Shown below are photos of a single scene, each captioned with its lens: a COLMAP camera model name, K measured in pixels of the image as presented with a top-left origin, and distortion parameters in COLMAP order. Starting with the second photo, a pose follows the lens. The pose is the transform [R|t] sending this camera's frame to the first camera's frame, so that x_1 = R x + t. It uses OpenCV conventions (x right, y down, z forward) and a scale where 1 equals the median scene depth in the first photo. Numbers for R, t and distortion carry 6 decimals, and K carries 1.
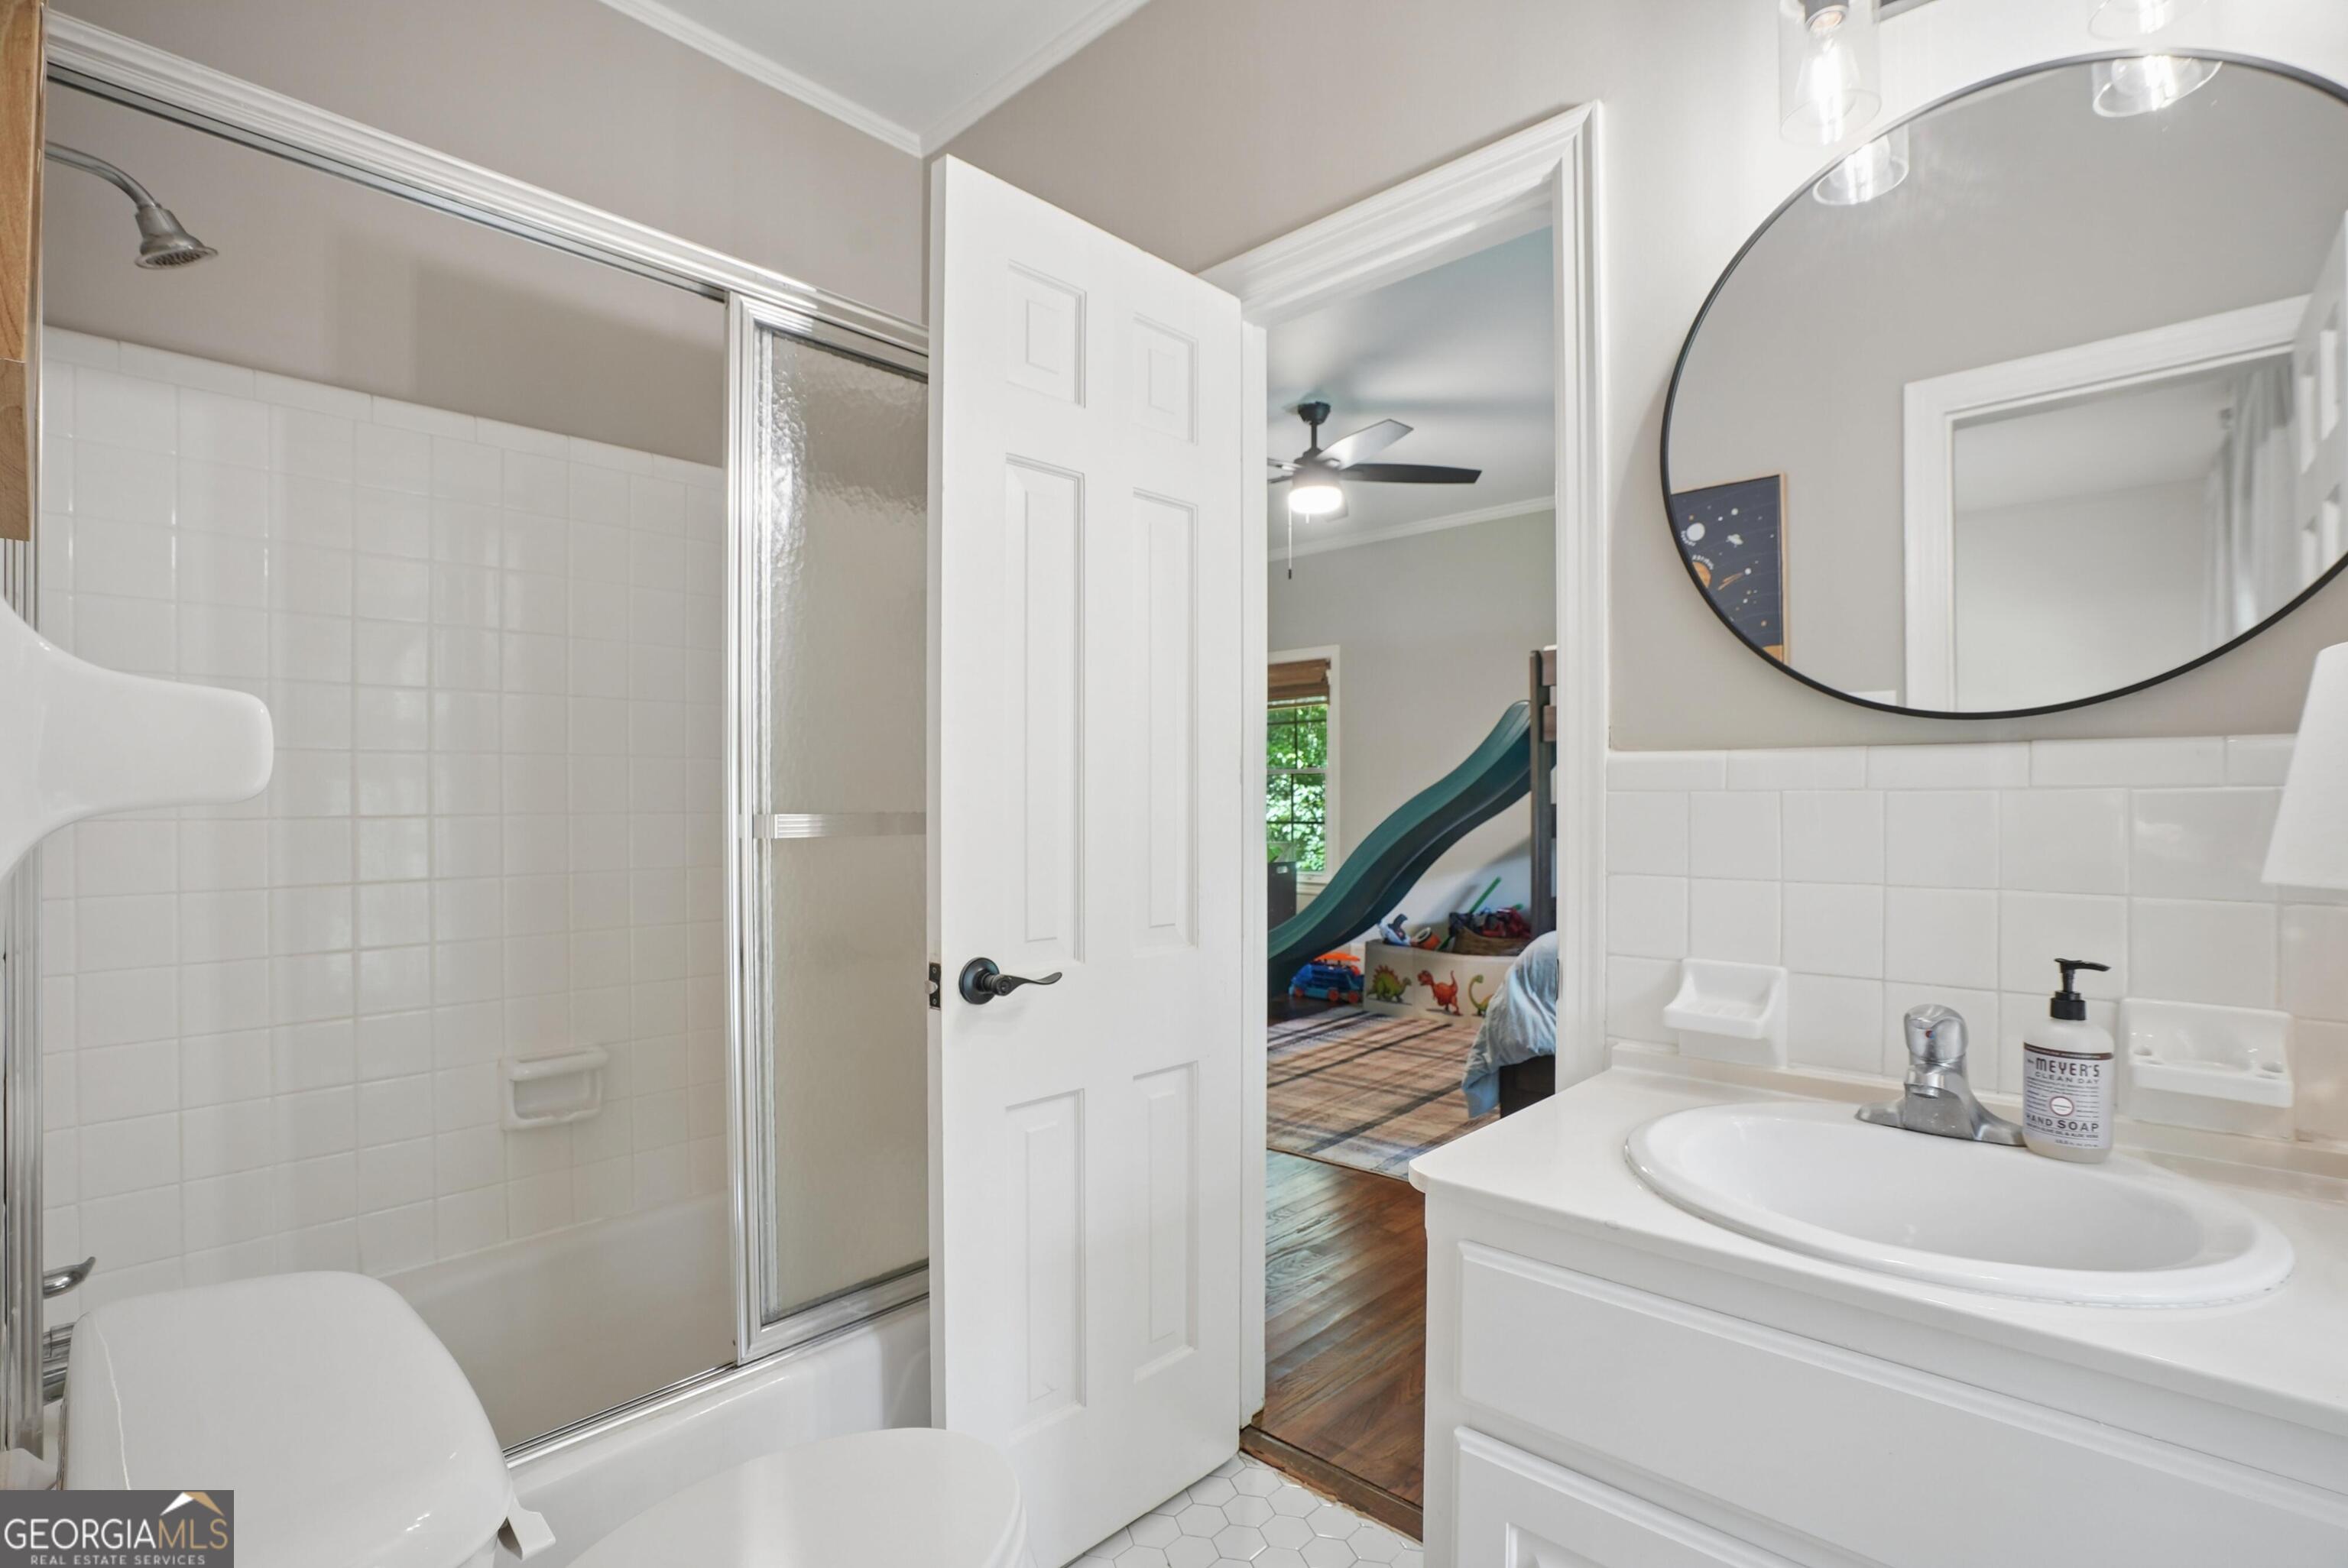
lens RADIAL K [[1105.8, 0, 1164.1], [0, 1105.8, 799.4], [0, 0, 1]] dist [-0.025643, 0.000084]
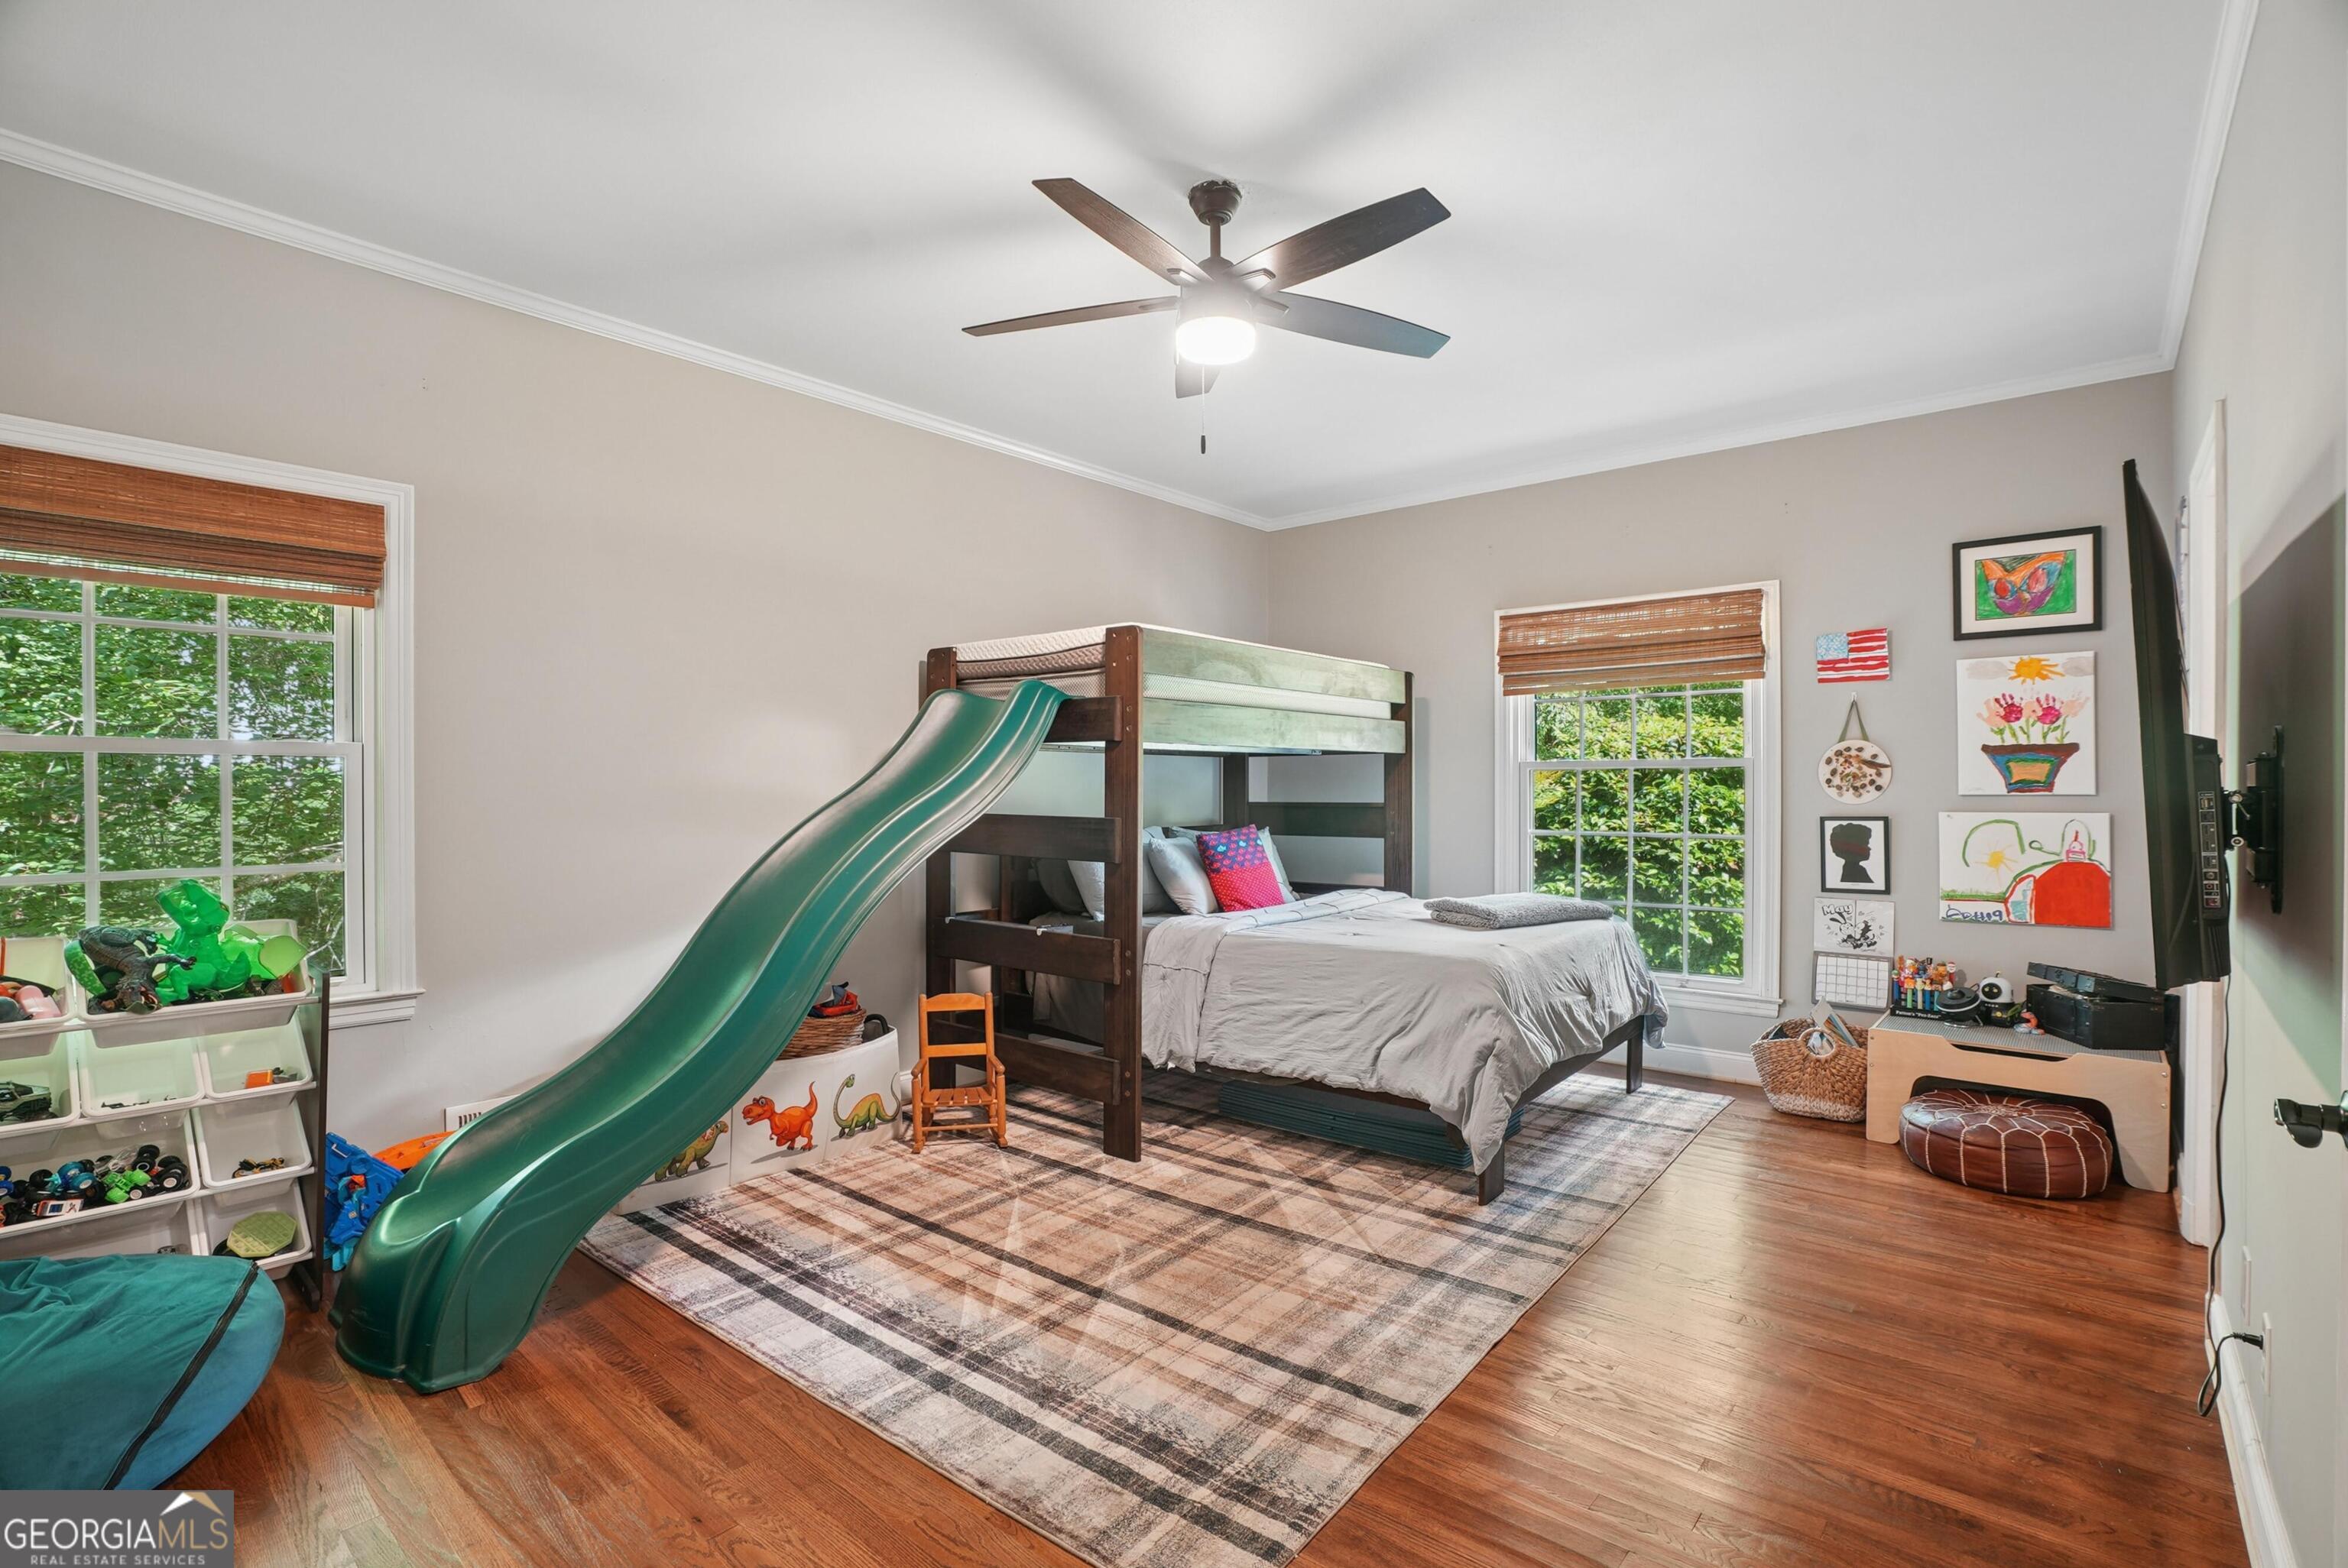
lens RADIAL K [[1105.8, 0, 1167.3], [0, 1105.8, 785.8], [0, 0, 1]] dist [-0.025643, 0.000084]
pose [[-0.063403, 0.002544, 0.997985, -0.461497], [-0.009224, 0.999953, -0.003135, -0.018286], [-0.997945, -0.009404, -0.063376, 1.002645]]
